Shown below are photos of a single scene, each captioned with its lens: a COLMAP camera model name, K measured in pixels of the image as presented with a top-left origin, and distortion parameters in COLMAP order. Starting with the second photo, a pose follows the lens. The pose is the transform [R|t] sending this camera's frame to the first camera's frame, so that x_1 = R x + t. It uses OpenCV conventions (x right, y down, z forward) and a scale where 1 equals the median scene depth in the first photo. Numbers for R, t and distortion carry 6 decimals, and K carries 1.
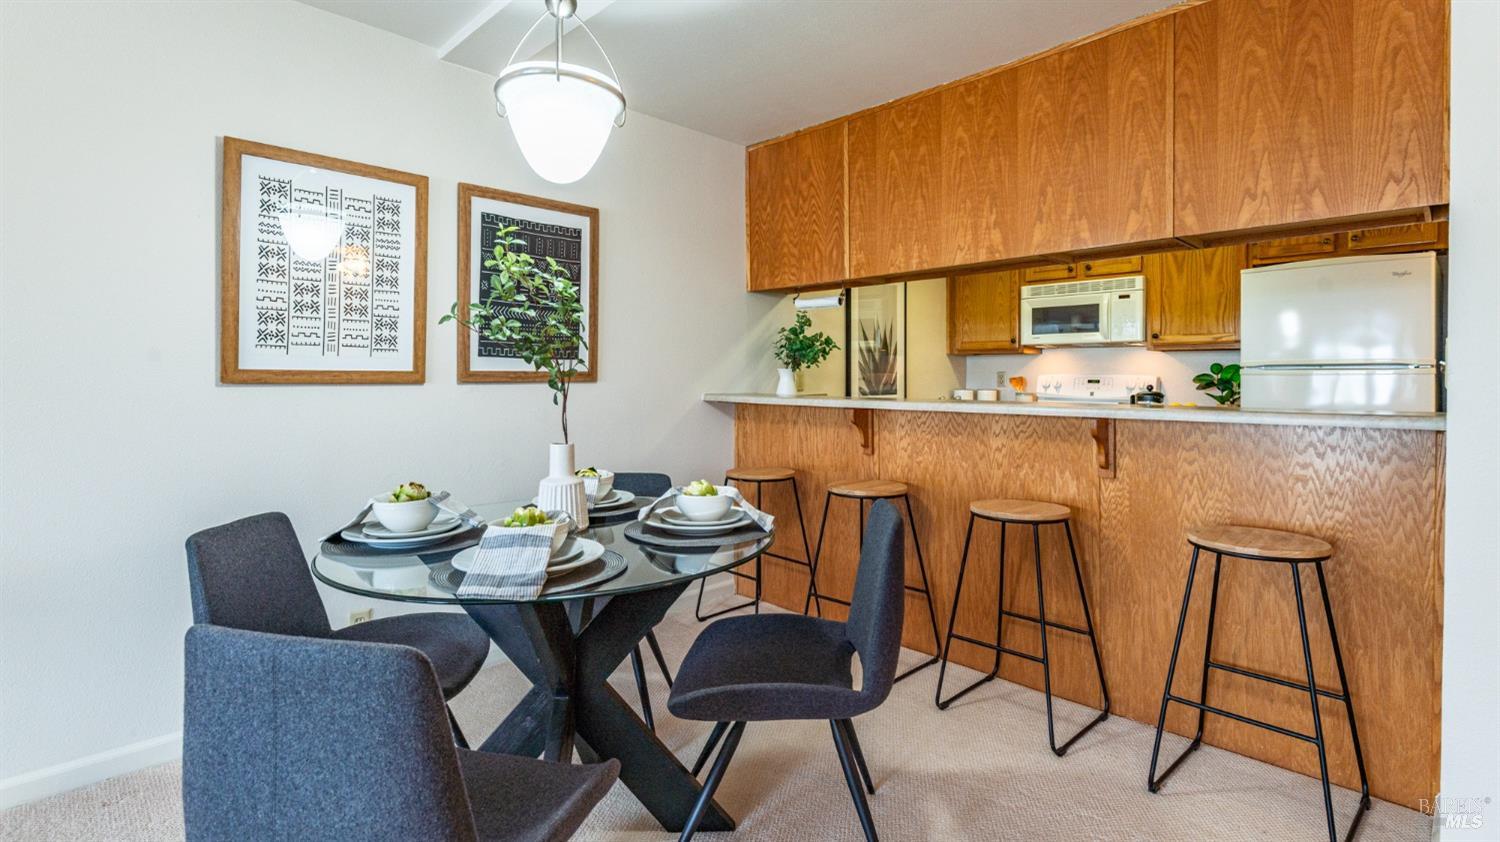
lens RADIAL K [[703.5, 0, 756.1], [0, 703.5, 381.6], [0, 0, 1]] dist [-0.005361, -0.000093]
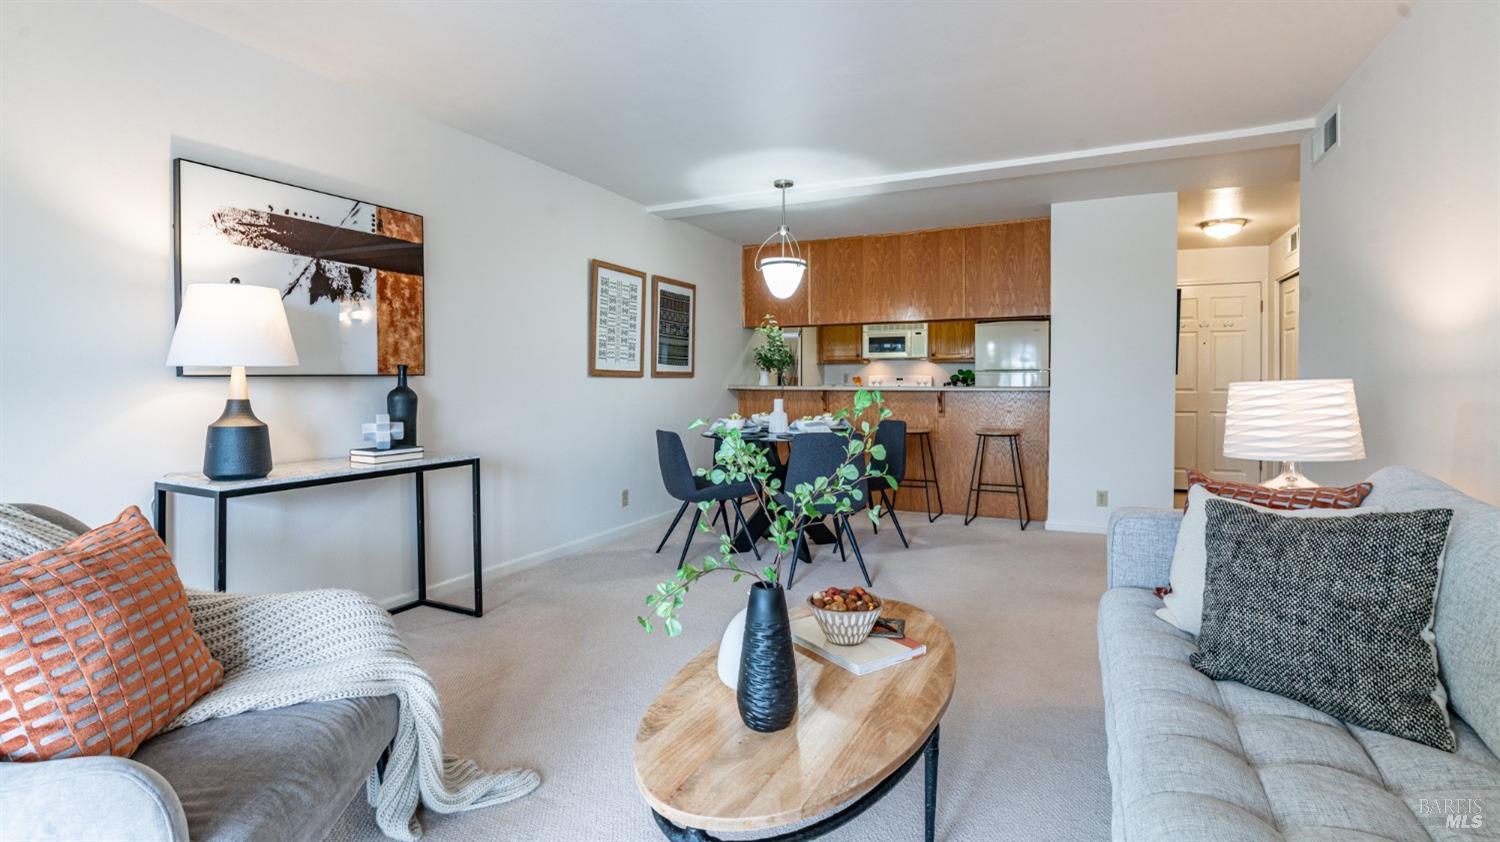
lens RADIAL K [[681.7, 0, 749.8], [0, 681.7, 393.2], [0, 0, 1]] dist [-0.033100, 0.000530]
pose [[0.940442, -0.006953, 0.339883, -0.725692], [0.003651, 0.999940, 0.010355, 0.024460], [-0.339934, -0.008497, 0.940411, -0.773624]]
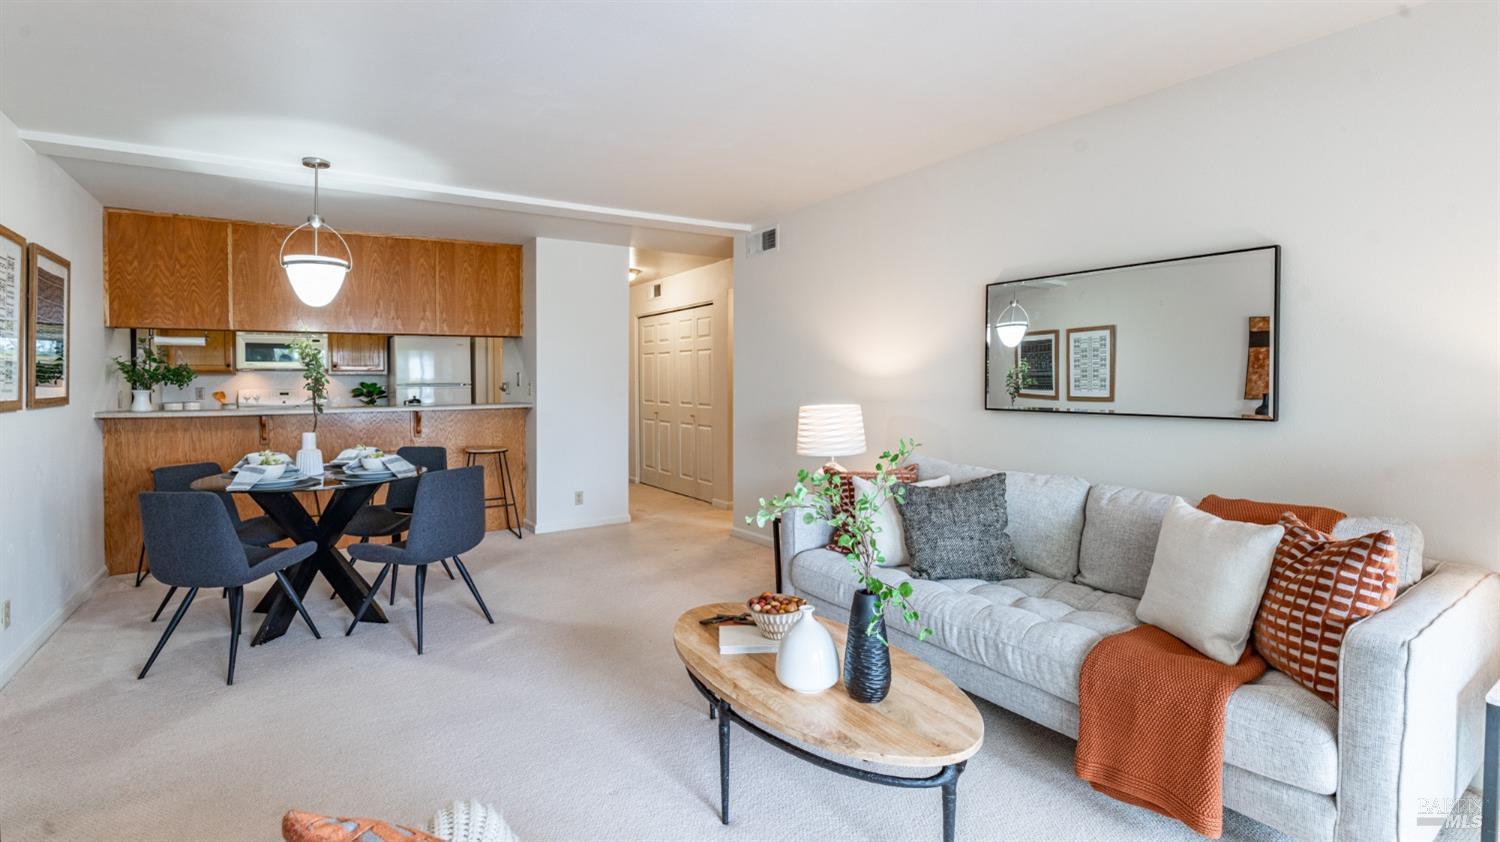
lens RADIAL K [[681.7, 0, 749.8], [0, 681.7, 393.2], [0, 0, 1]] dist [-0.033100, 0.000530]
pose [[0.181449, -0.022039, 0.983153, -1.157654], [0.011759, 0.999726, 0.020240, -0.029670], [-0.983330, 0.007888, 0.181658, -0.361453]]
